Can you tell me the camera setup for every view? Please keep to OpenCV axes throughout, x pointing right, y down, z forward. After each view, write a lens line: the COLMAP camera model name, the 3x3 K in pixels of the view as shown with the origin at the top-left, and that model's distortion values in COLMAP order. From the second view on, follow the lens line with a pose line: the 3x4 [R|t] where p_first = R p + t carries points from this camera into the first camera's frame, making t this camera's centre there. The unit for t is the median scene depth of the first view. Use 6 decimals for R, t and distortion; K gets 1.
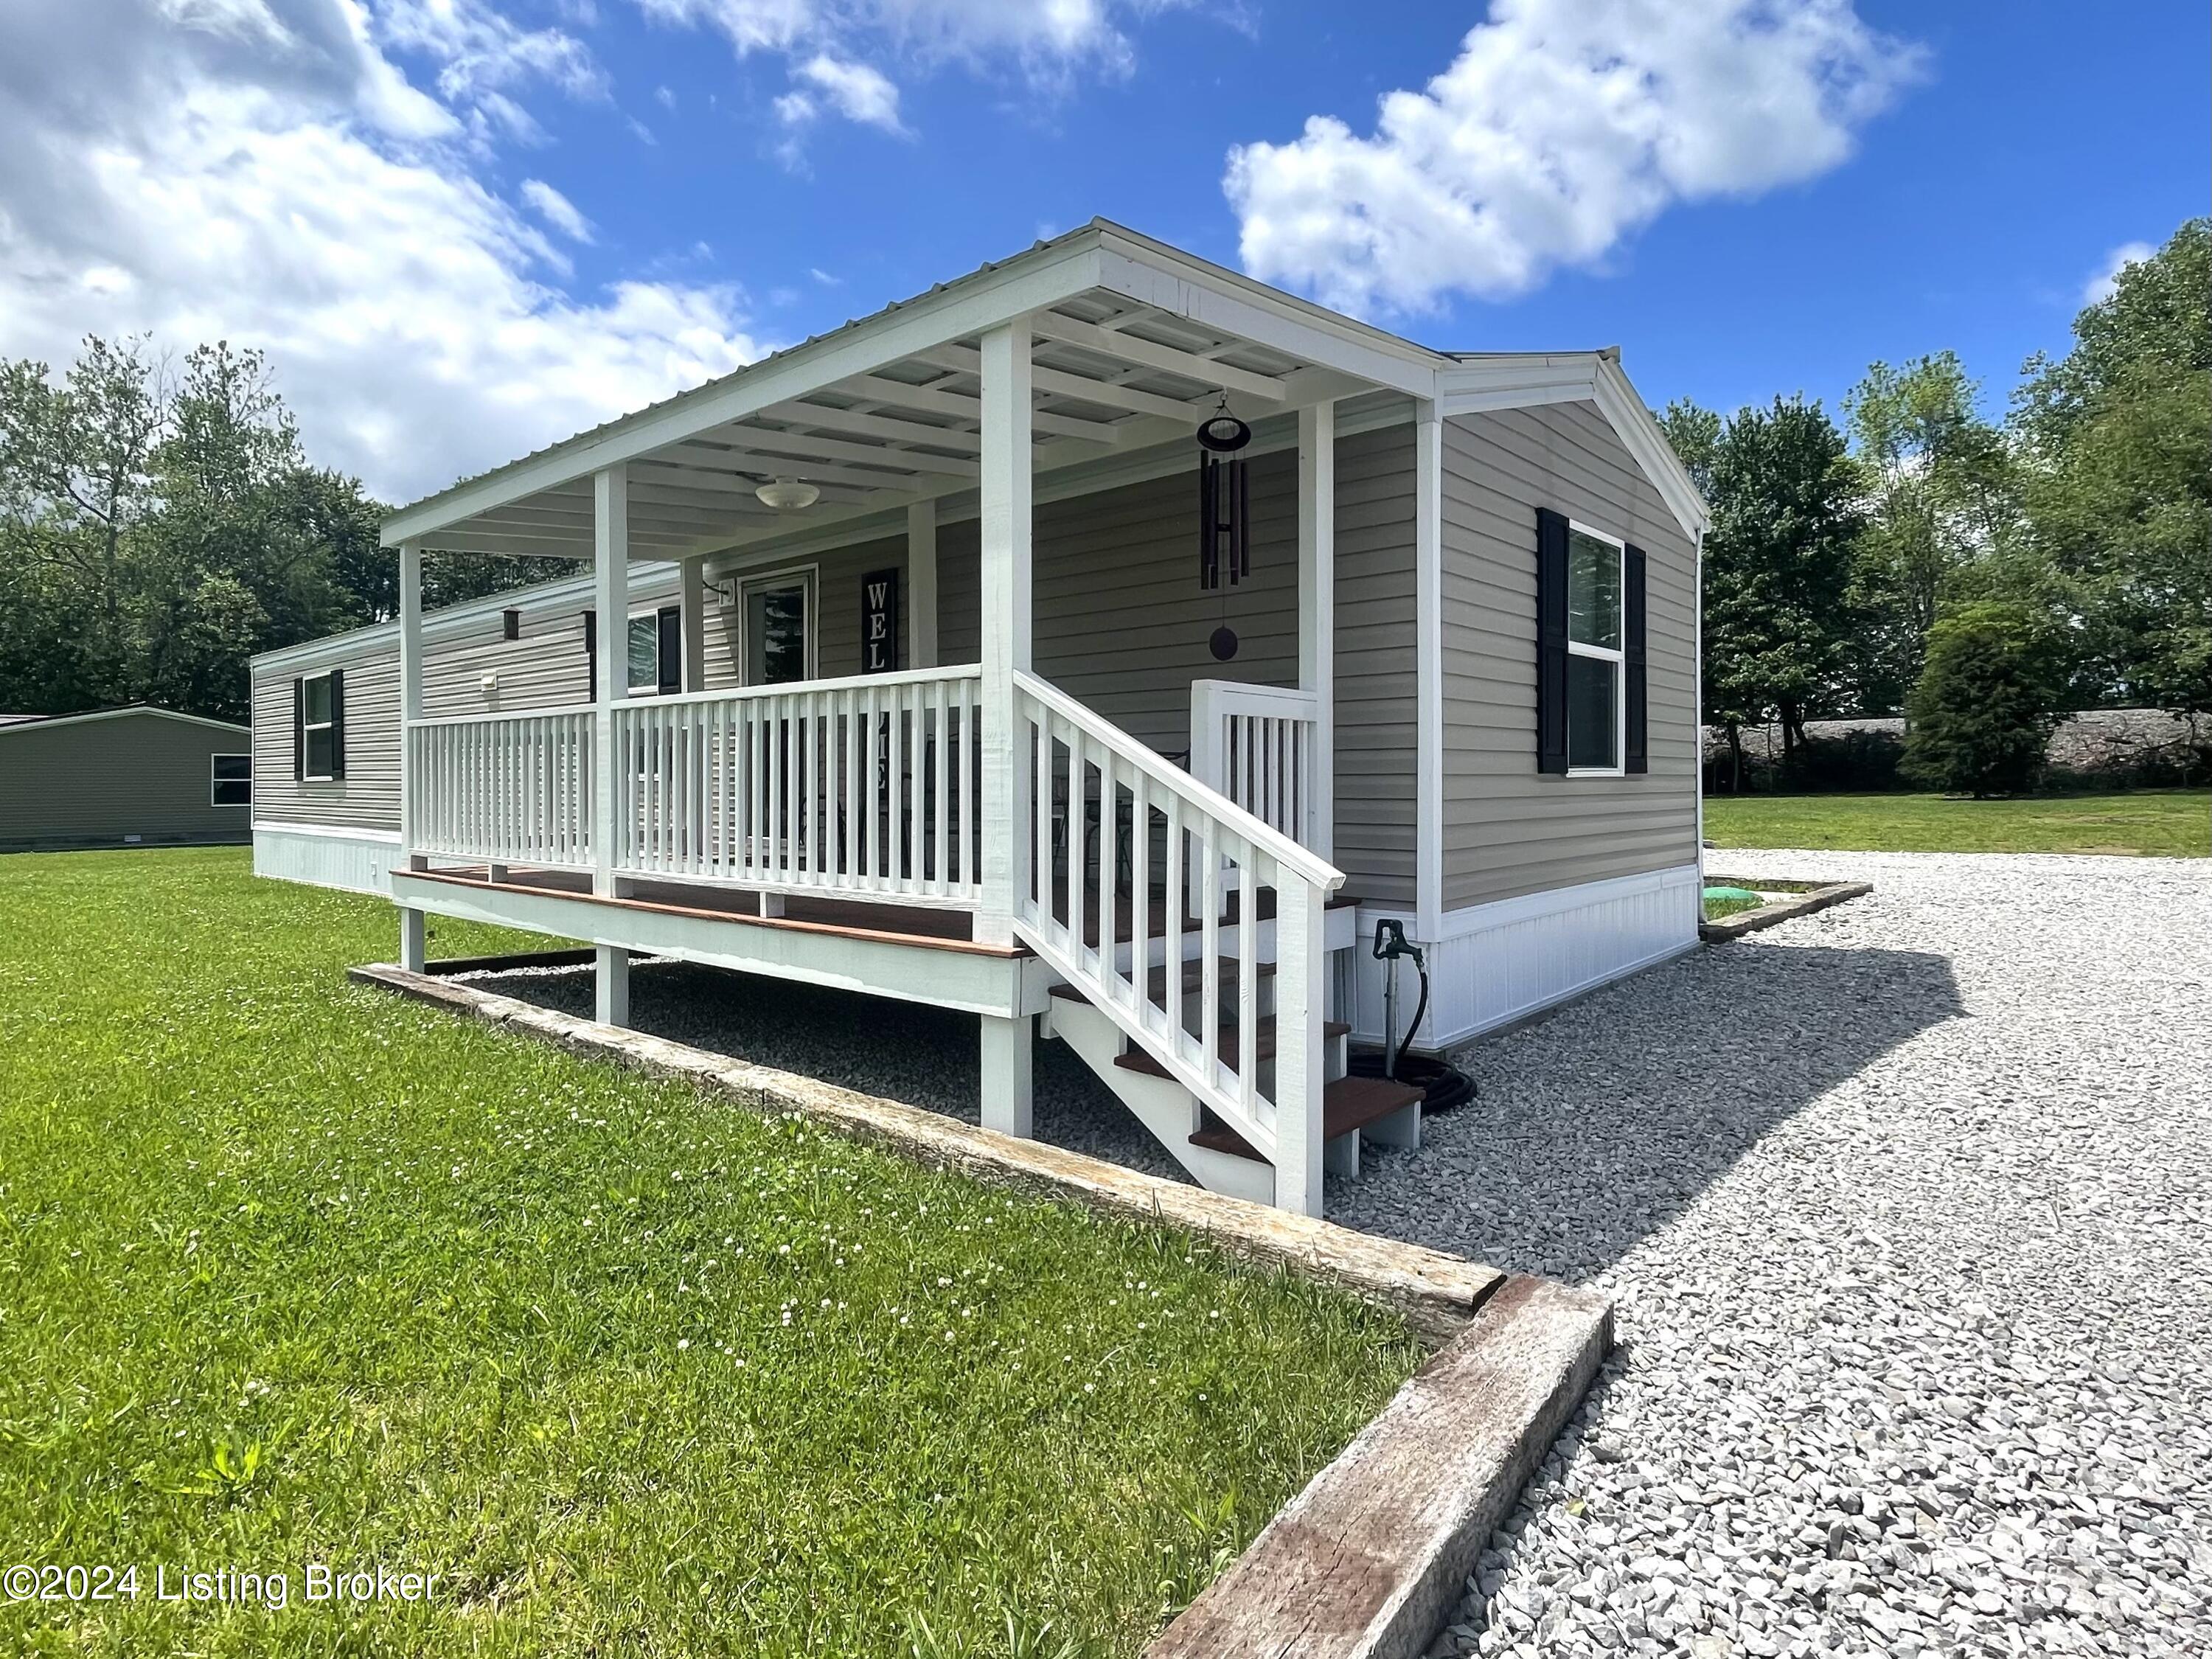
lens RADIAL K [[1215.6, 0, 1011.6], [0, 1215.6, 773.7], [0, 0, 1]] dist [-0.027531, 0.000874]
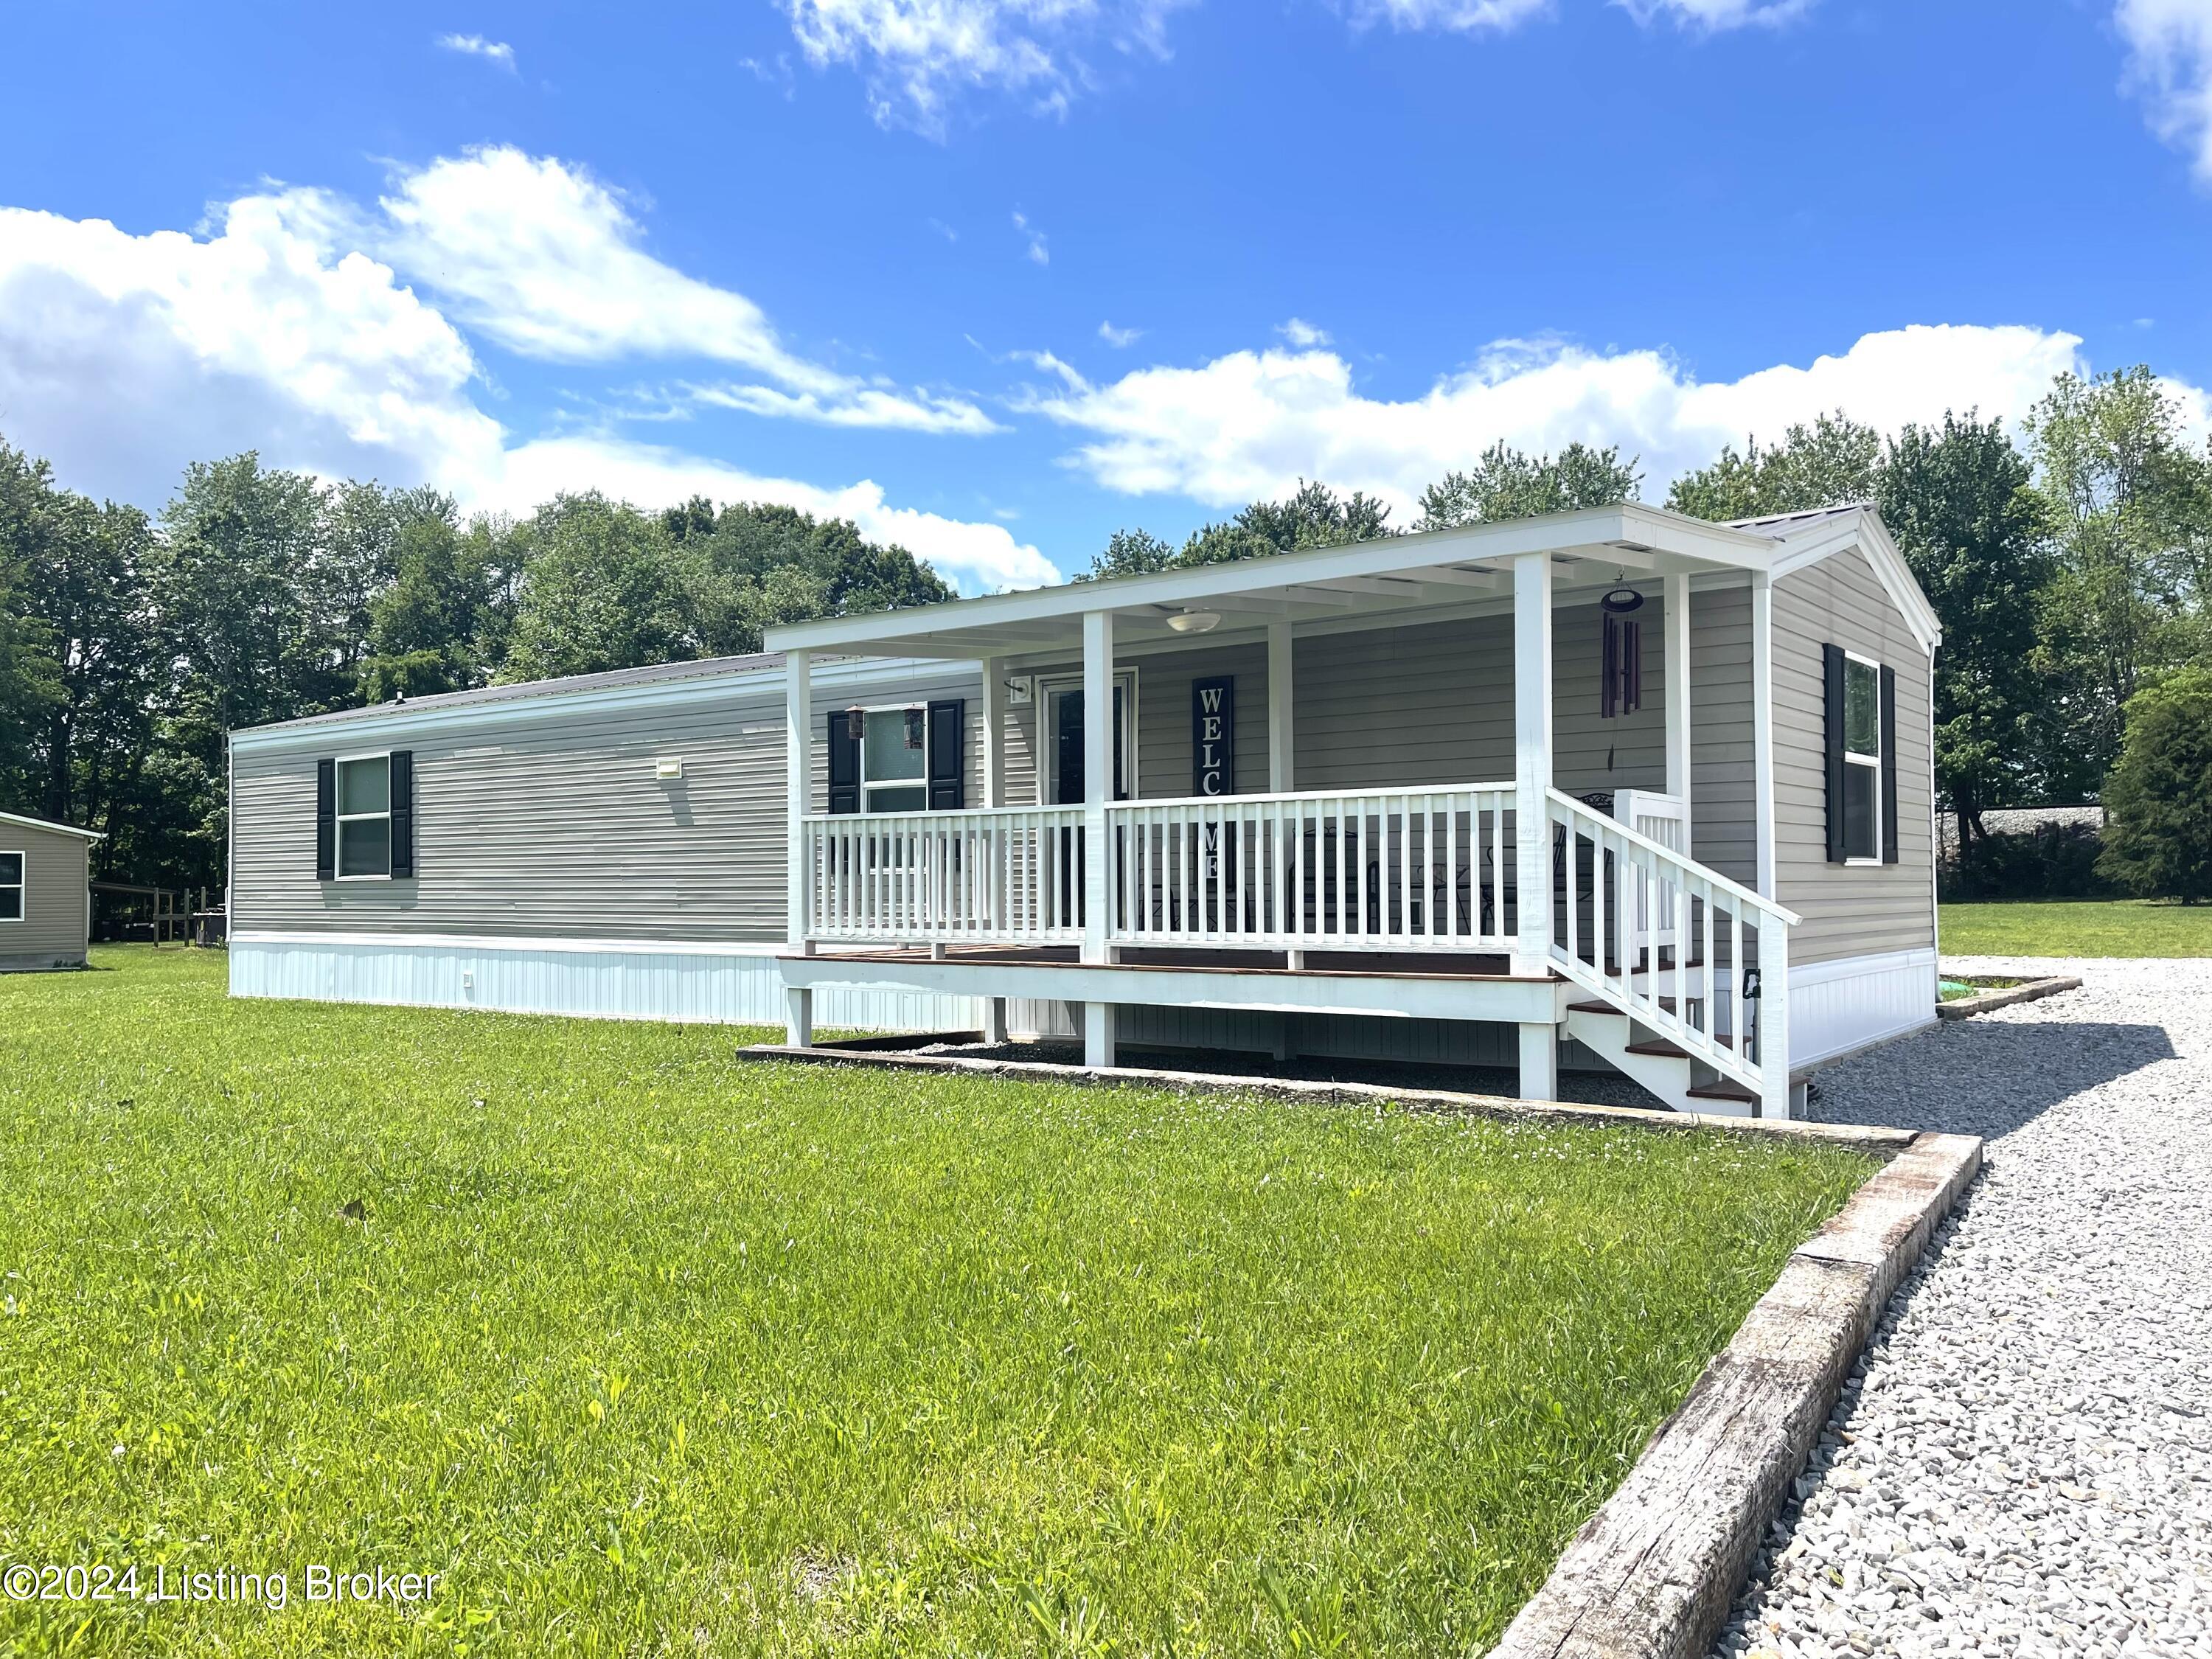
lens RADIAL K [[1649.2, 0, 1106.0], [0, 1649.2, 829.5], [0, 0, 1]] dist [0.047049, -0.098663]
pose [[0.995018, 0.001668, 0.099678, -0.220135], [0.001301, 0.999558, -0.029715, 0.007613], [-0.099683, 0.029697, 0.994576, -0.284505]]
